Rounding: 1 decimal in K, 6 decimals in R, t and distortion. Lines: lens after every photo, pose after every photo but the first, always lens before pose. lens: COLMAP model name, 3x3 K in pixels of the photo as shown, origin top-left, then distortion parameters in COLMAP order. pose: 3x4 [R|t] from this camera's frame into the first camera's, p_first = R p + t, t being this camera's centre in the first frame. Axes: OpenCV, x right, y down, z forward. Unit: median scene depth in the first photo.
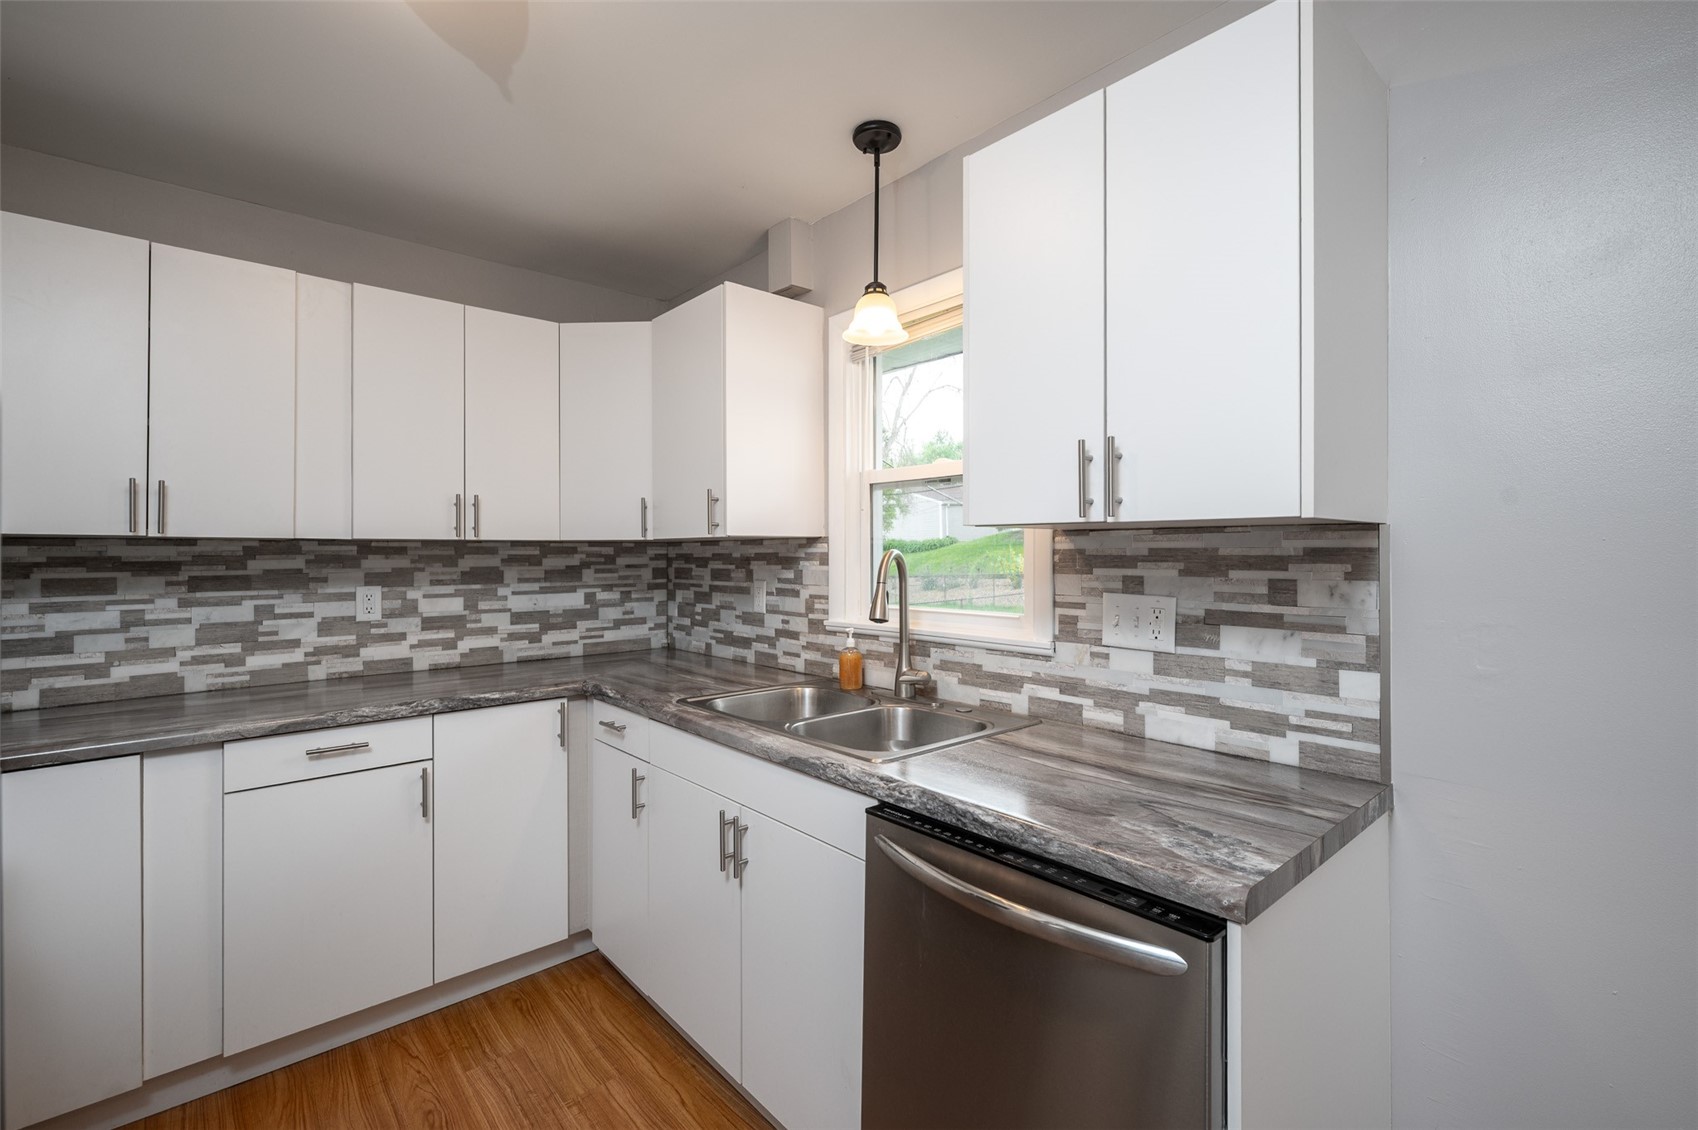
lens RADIAL K [[739.0, 0, 843.1], [0, 739.0, 546.1], [0, 0, 1]] dist [-0.000545, -0.000565]
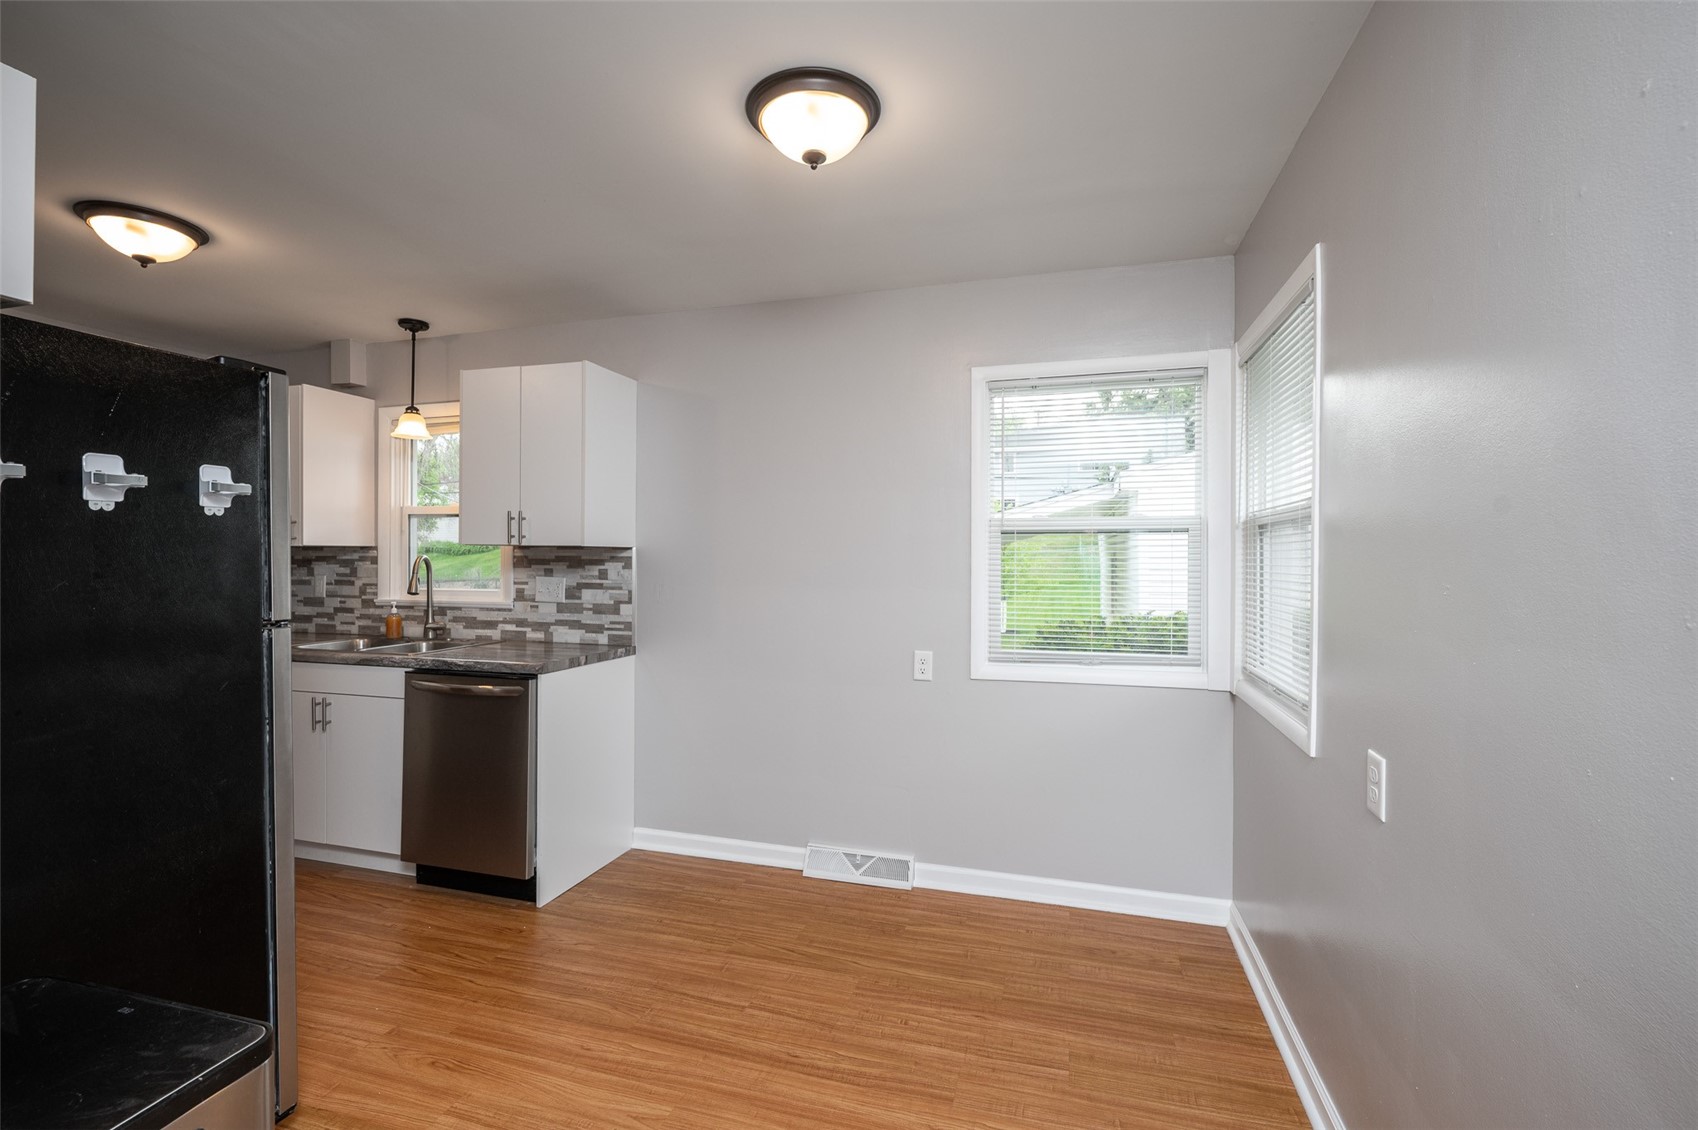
lens RADIAL K [[741.3, 0, 841.0], [0, 741.3, 559.5], [0, 0, 1]] dist [-0.000669, 0.000064]
pose [[0.845540, 0.004601, 0.533893, -0.032426], [-0.011580, 0.999886, 0.009724, -0.012897], [-0.533787, -0.014405, 0.845496, -1.008423]]
